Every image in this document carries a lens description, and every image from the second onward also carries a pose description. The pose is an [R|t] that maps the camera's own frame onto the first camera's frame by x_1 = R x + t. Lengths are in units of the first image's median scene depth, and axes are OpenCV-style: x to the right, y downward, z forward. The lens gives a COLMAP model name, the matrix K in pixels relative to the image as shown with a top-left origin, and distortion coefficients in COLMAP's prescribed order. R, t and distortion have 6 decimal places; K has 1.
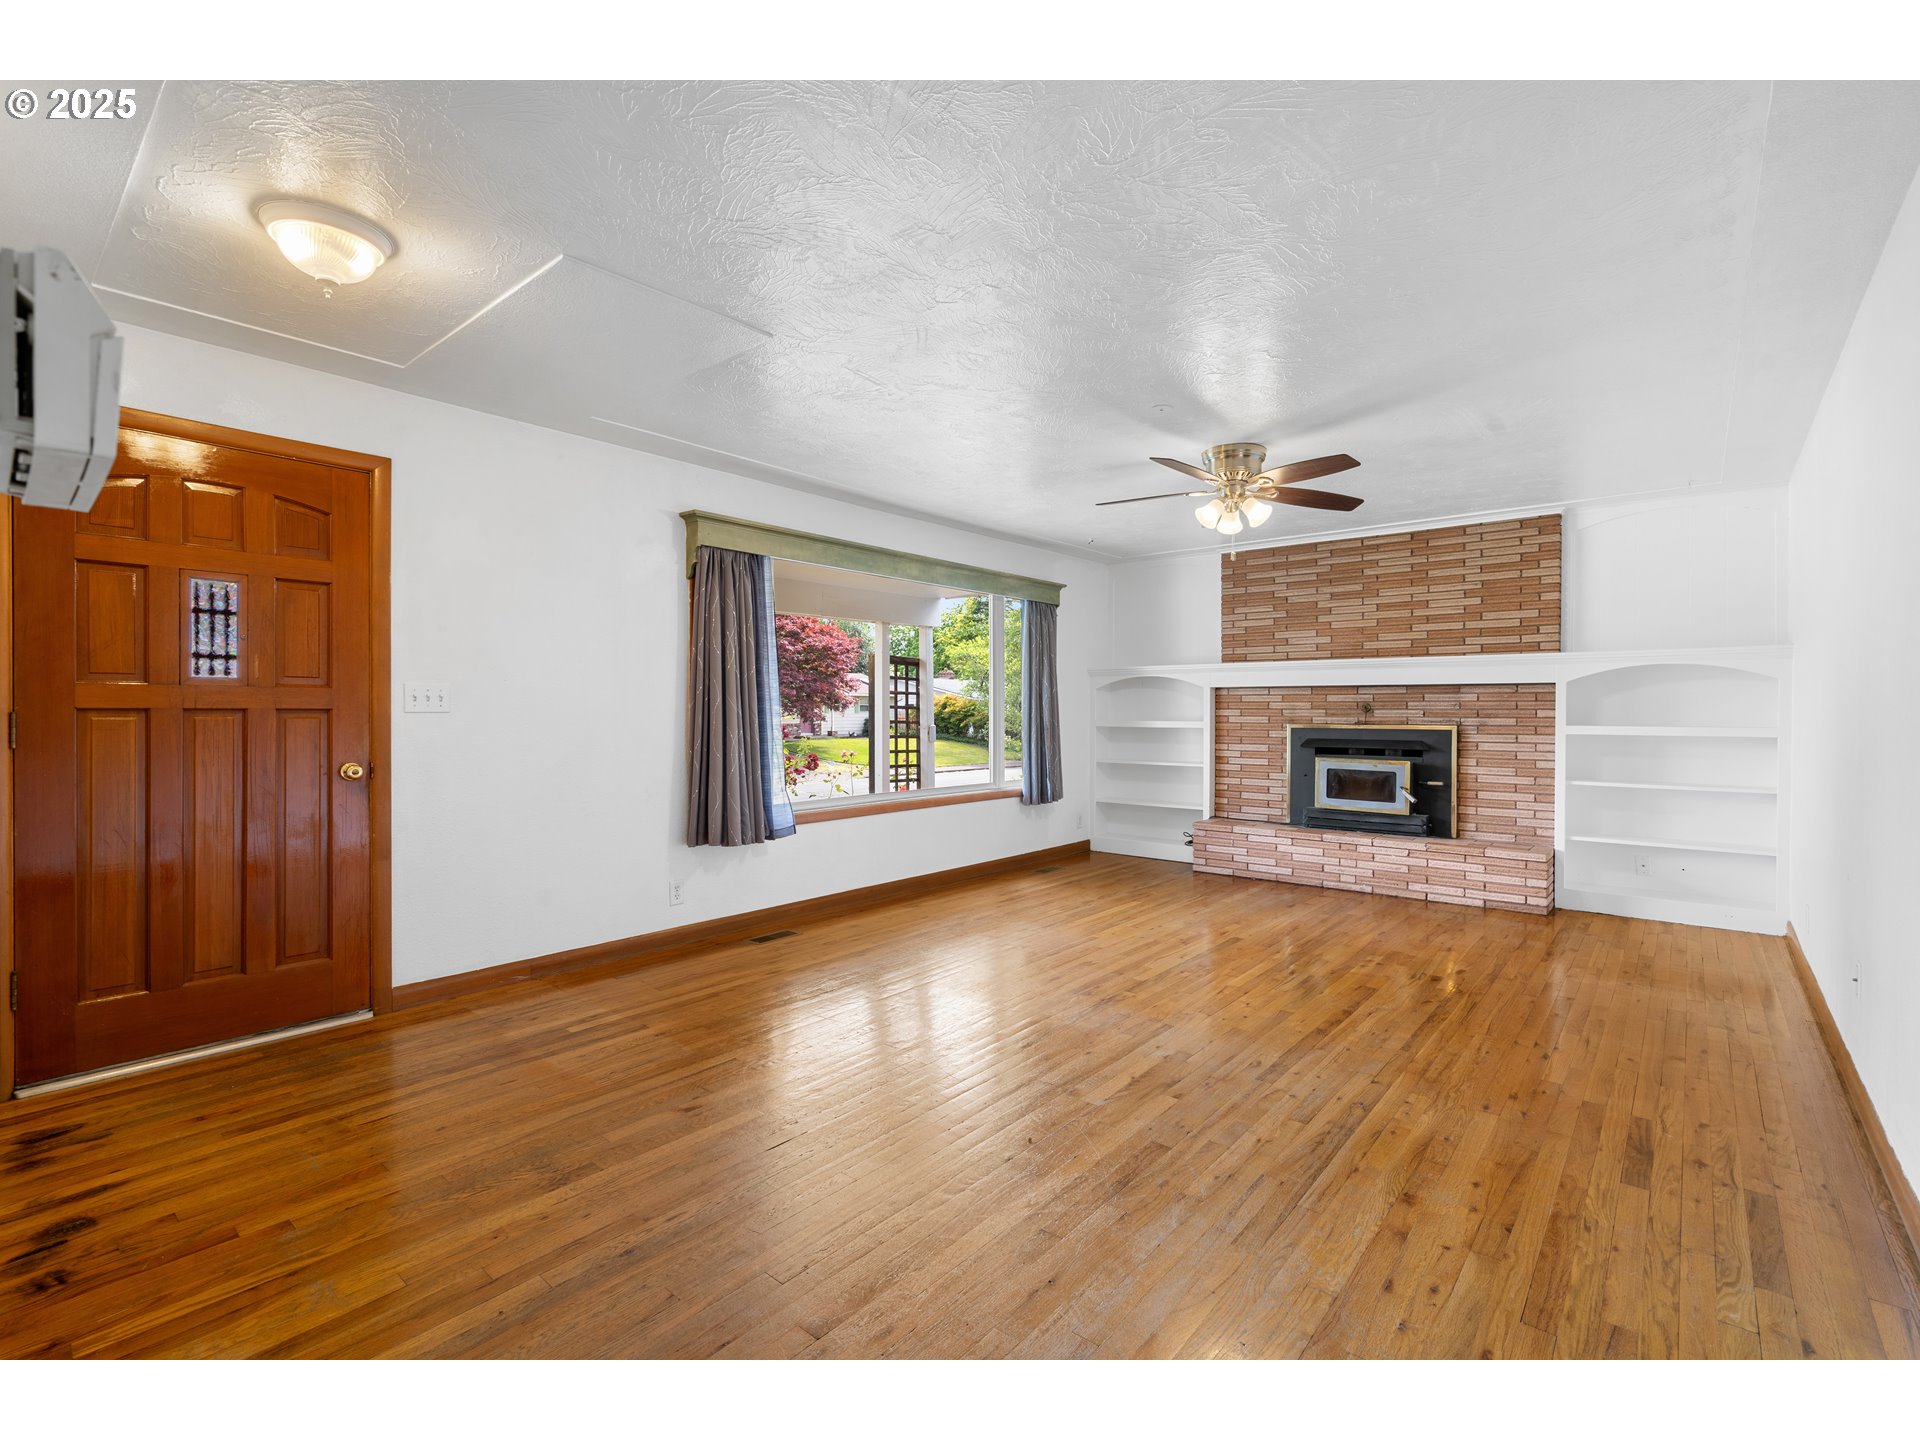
lens RADIAL K [[875.8, 0, 962.2], [0, 875.8, 713.7], [0, 0, 1]] dist [-0.000179, 0.000243]
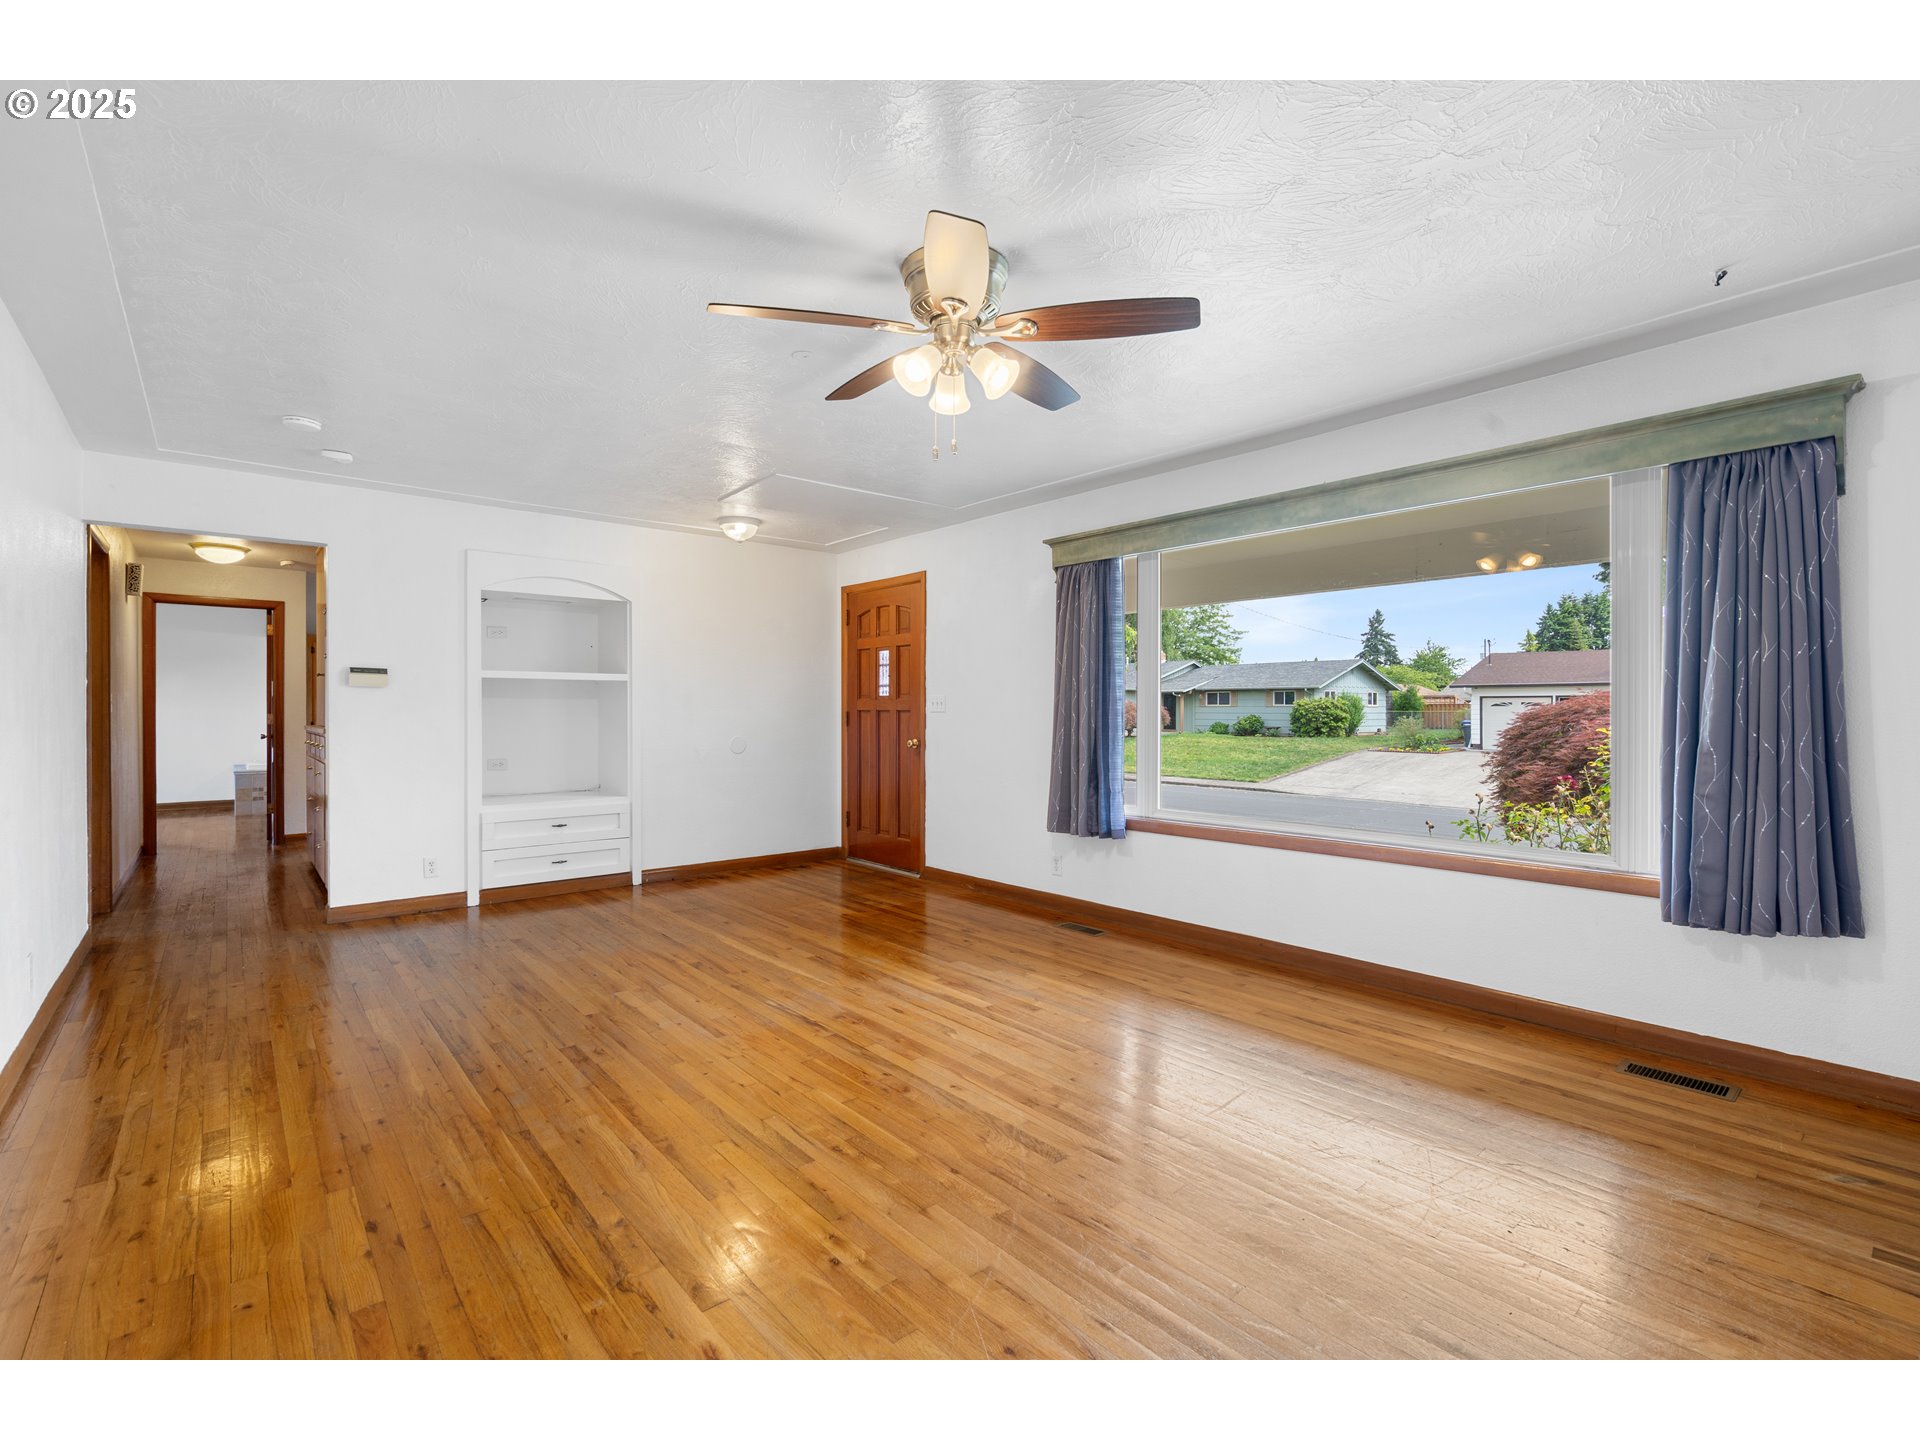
lens RADIAL K [[875.8, 0, 962.2], [0, 875.8, 713.7], [0, 0, 1]] dist [-0.000179, 0.000243]
pose [[-0.173214, 0.001765, -0.984883, 0.997343], [-0.003734, 0.999990, 0.002448, -0.002808], [0.984877, 0.004102, -0.173205, 1.246811]]
